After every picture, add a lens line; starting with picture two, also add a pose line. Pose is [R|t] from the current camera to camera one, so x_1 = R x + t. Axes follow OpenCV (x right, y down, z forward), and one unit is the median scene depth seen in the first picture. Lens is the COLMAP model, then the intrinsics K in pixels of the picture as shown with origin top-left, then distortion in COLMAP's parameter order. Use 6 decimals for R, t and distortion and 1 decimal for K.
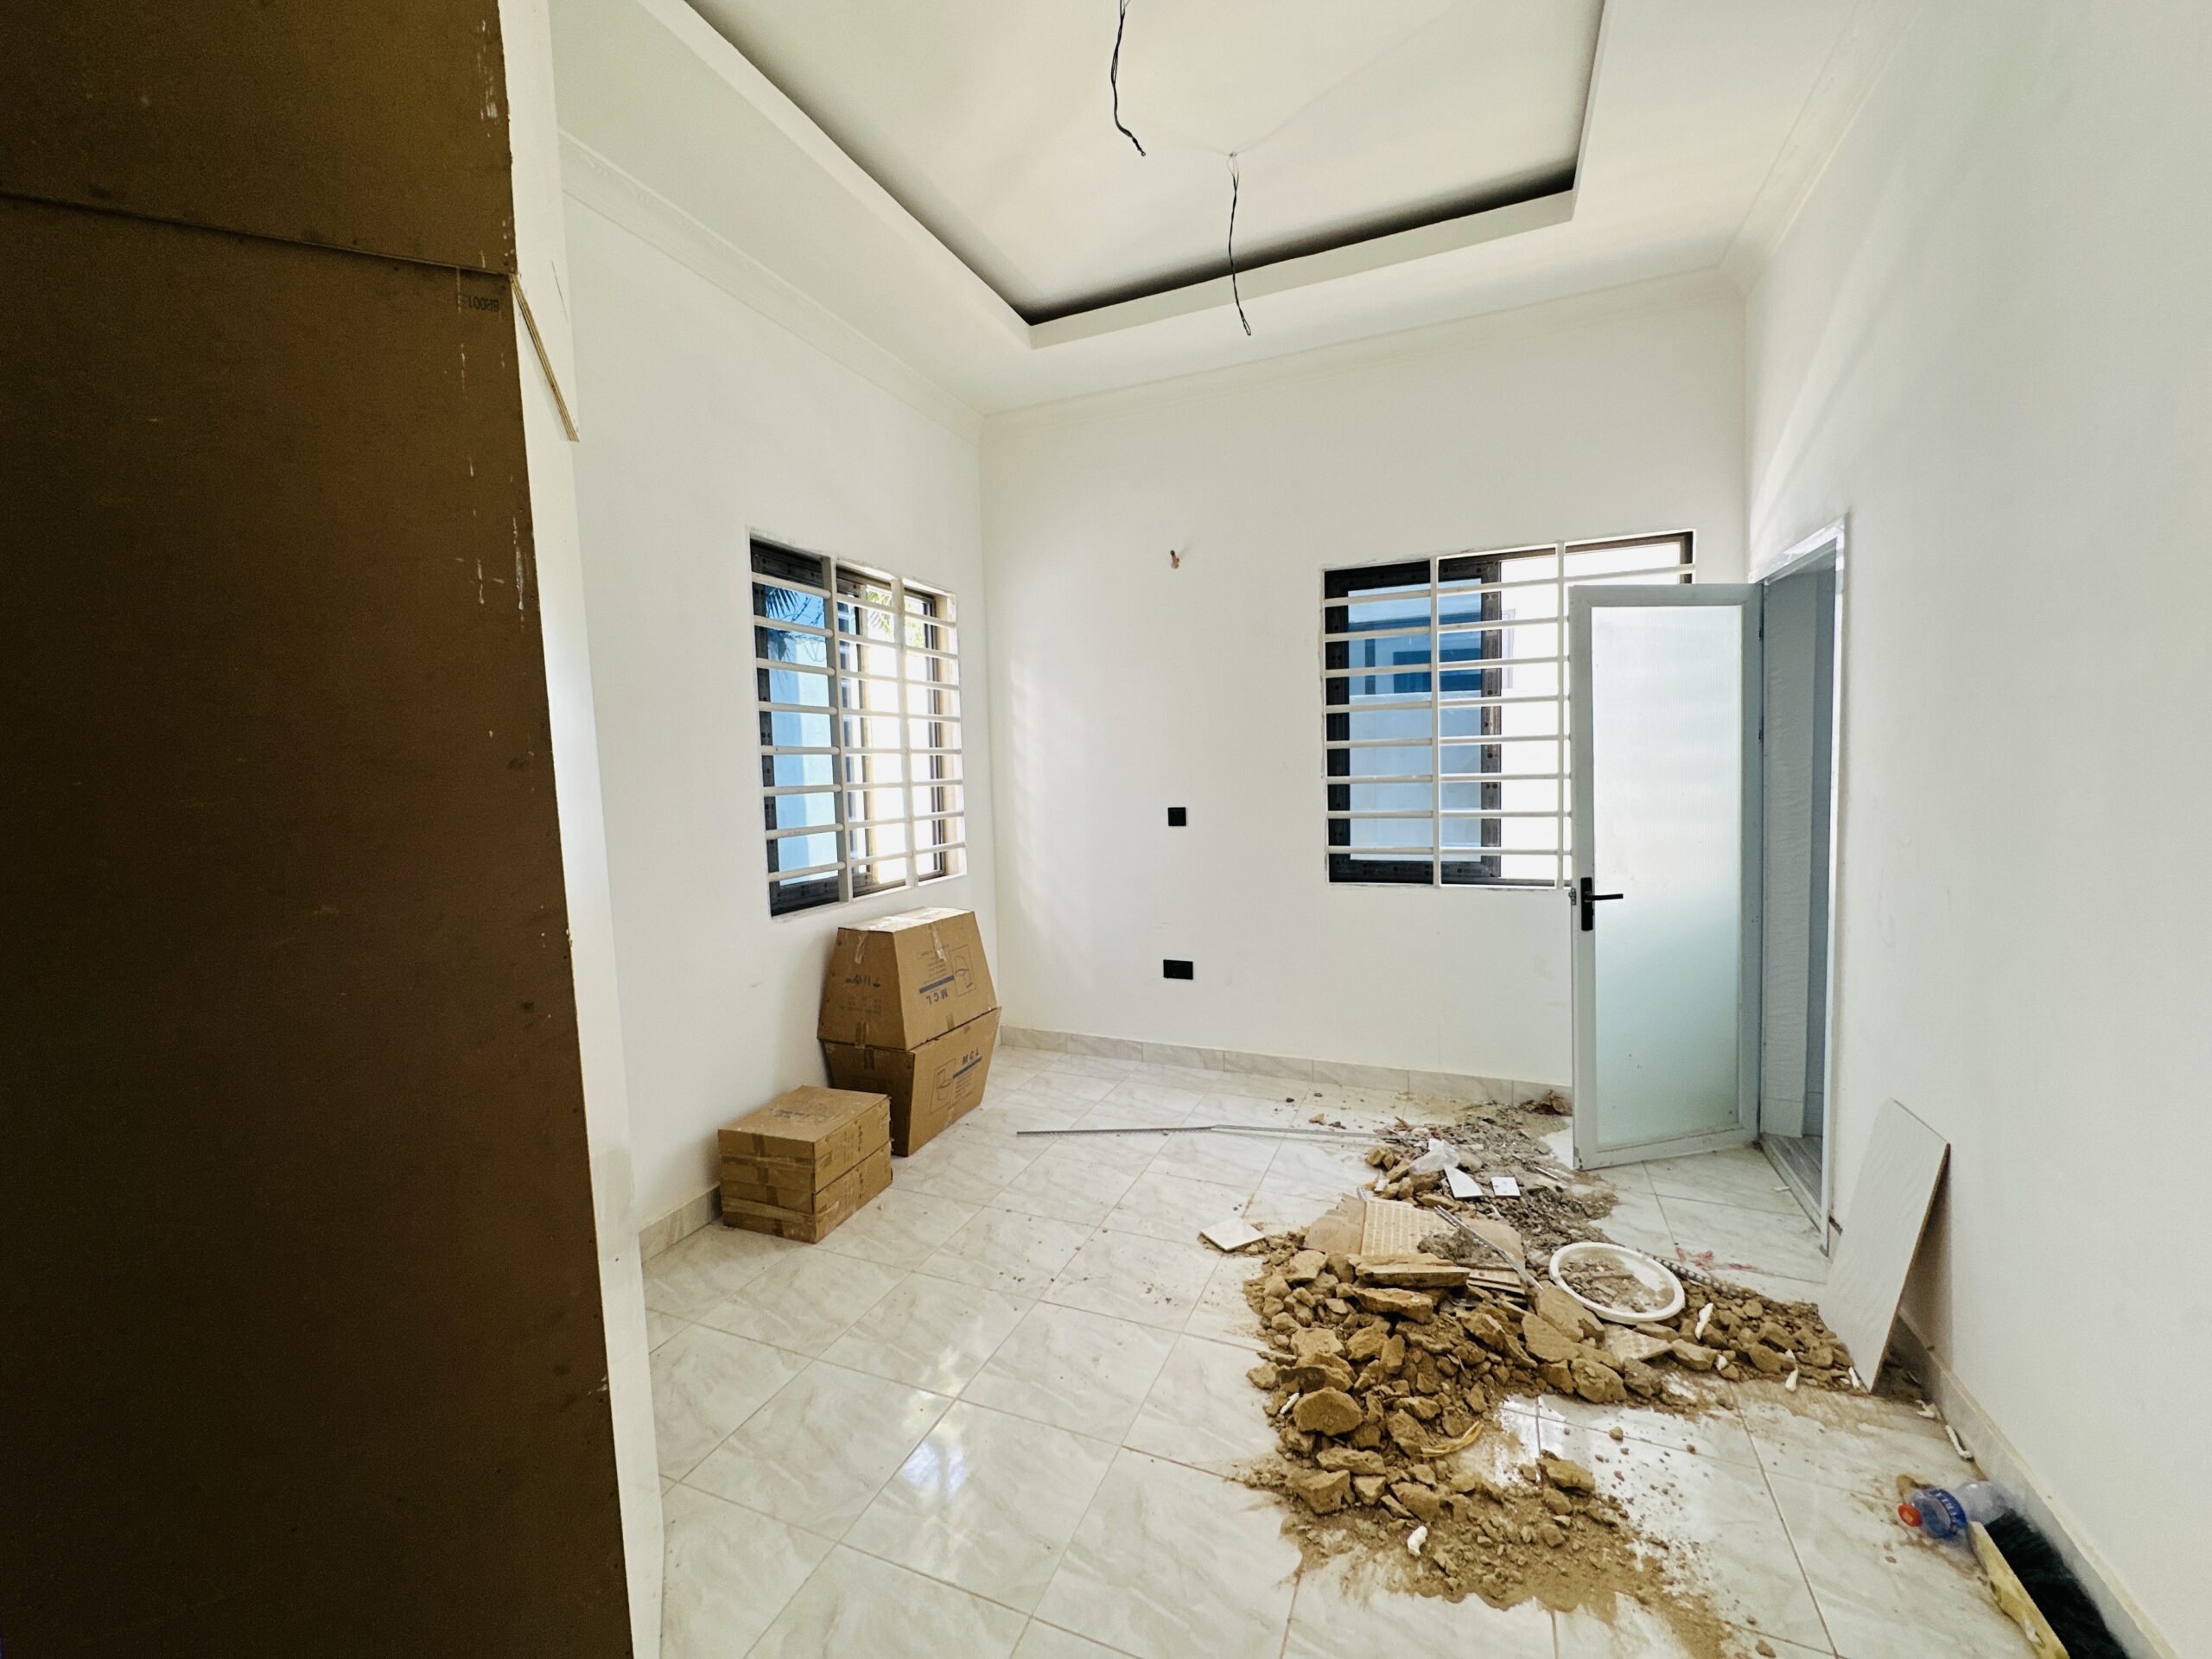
lens RADIAL K [[886.6, 0, 1101.4], [0, 886.6, 831.0], [0, 0, 1]] dist [-0.002676, 0.000662]
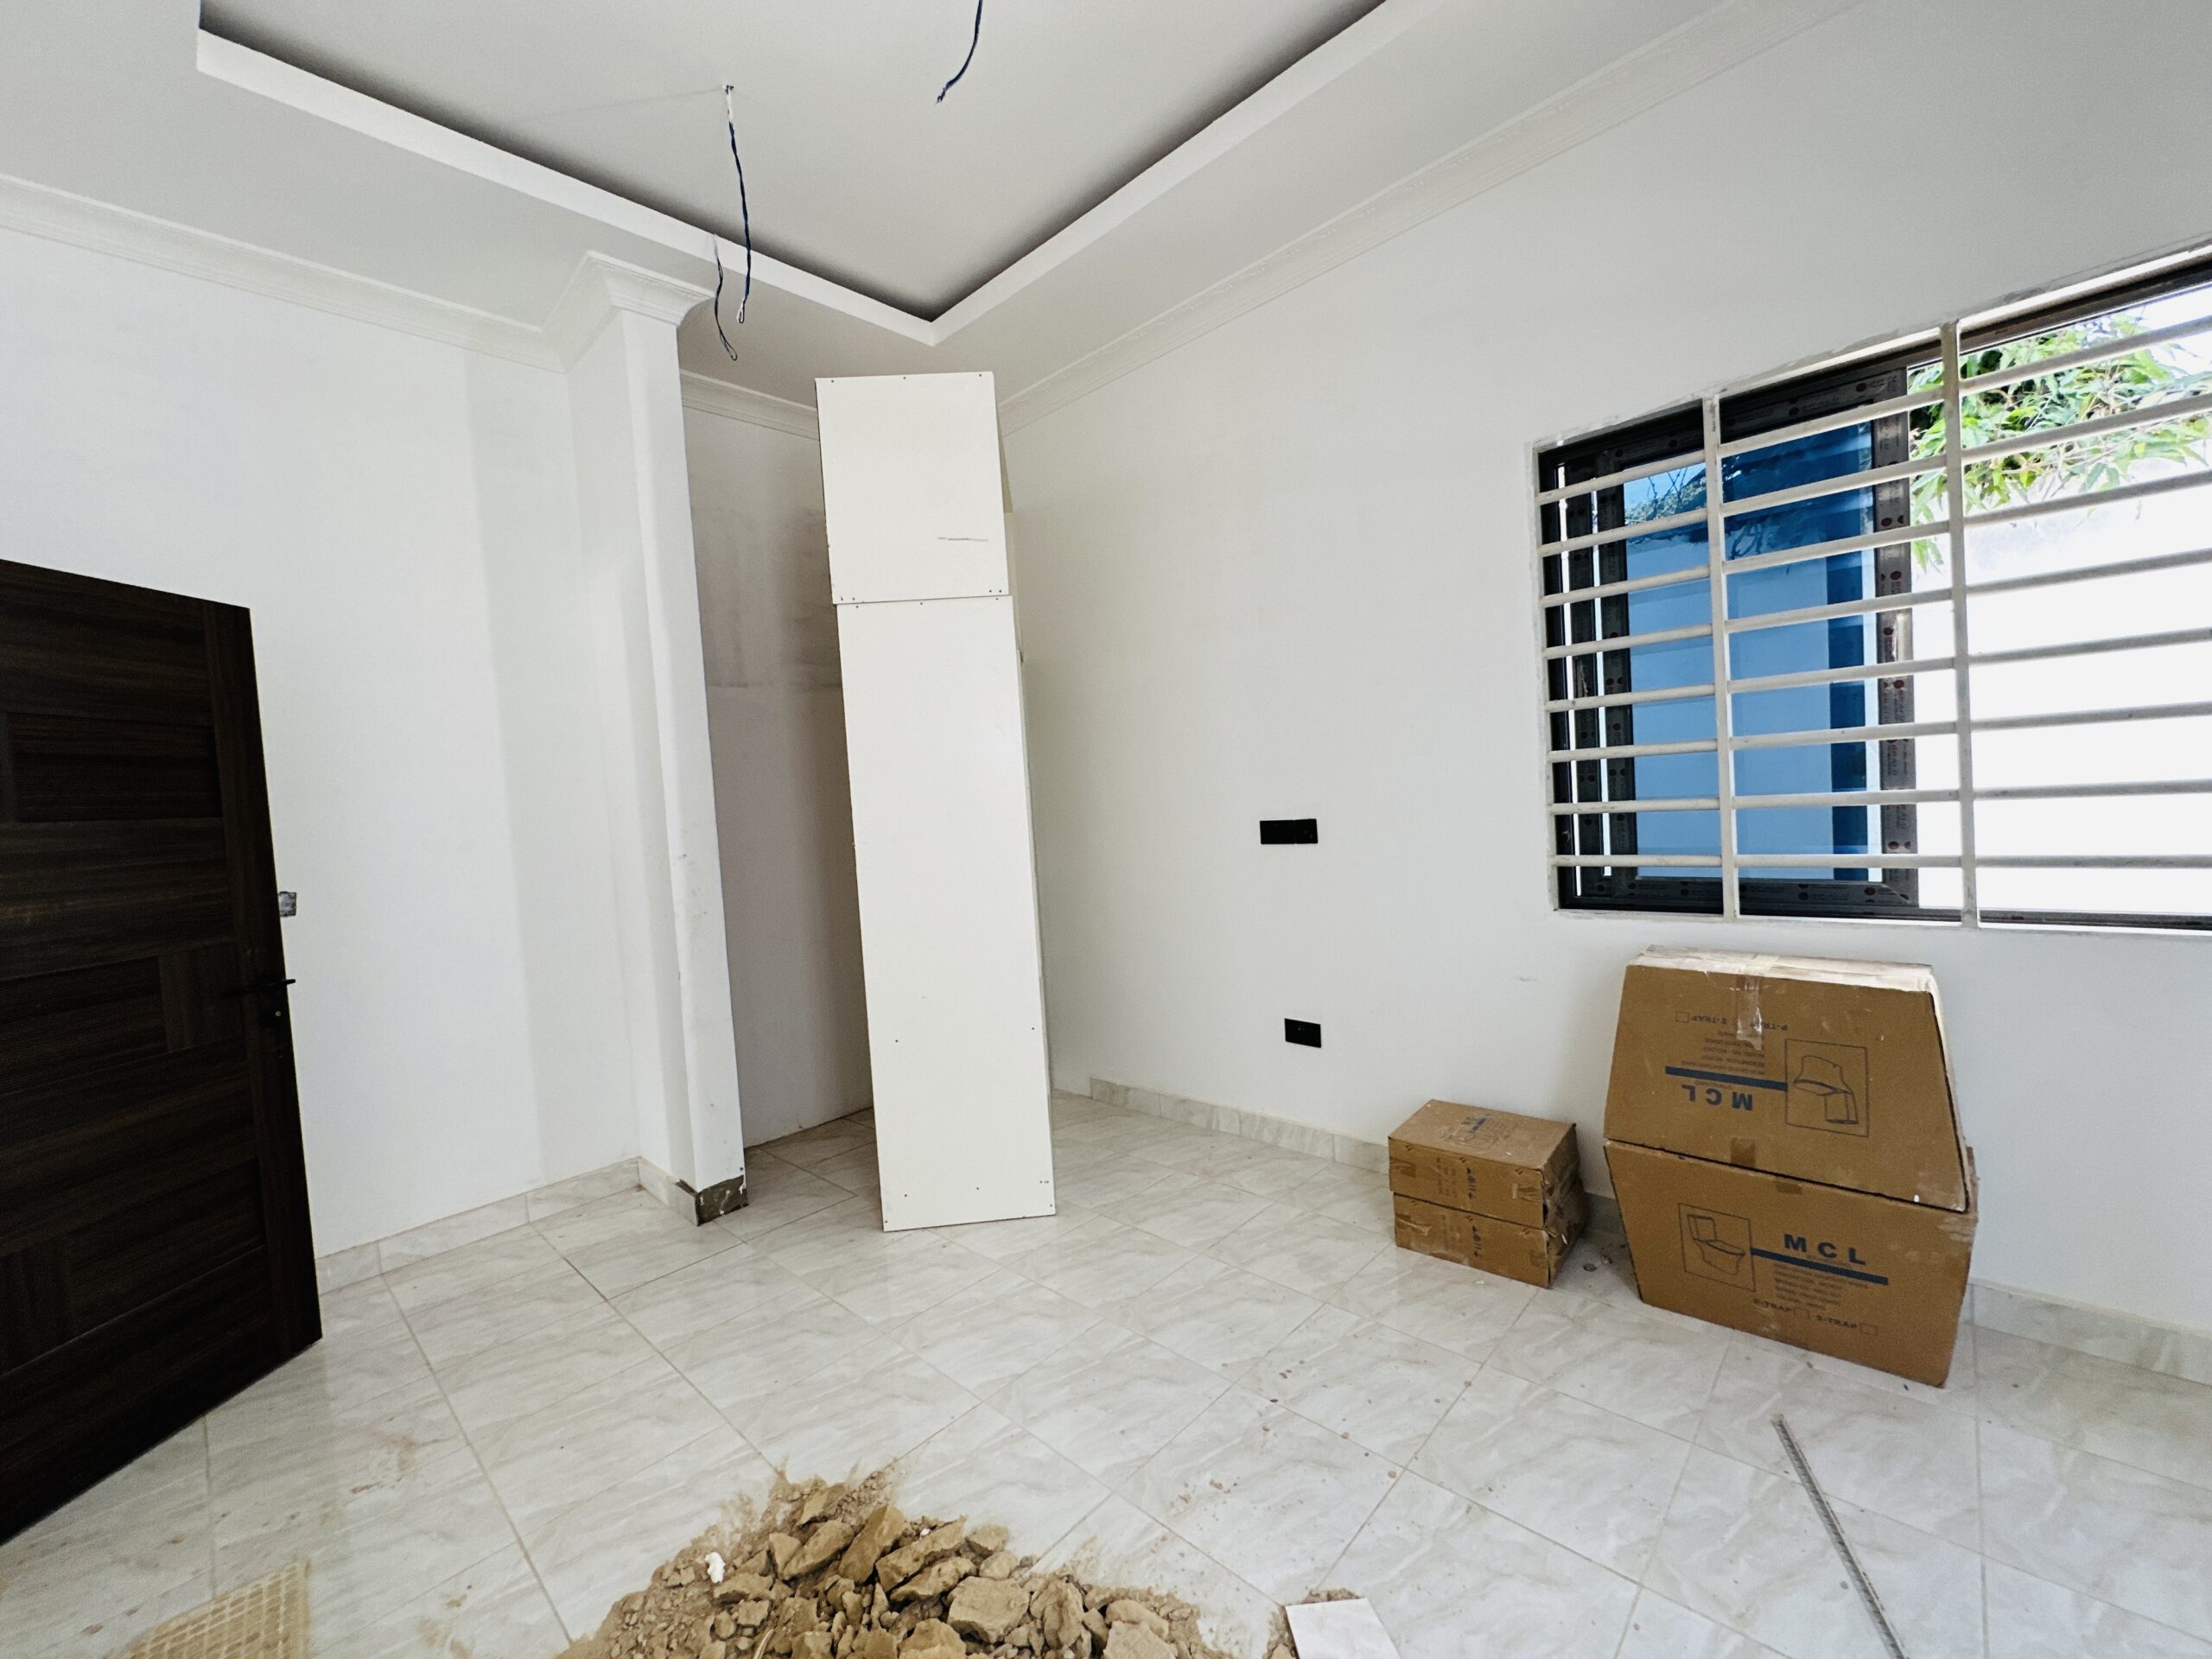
lens RADIAL K [[886.6, 0, 1101.4], [0, 886.6, 831.0], [0, 0, 1]] dist [-0.002676, 0.000662]
pose [[-0.344756, 0.088214, -0.934538, 0.577499], [0.005408, 0.995745, 0.091997, -0.056244], [0.938677, 0.026662, -0.343766, 0.939965]]
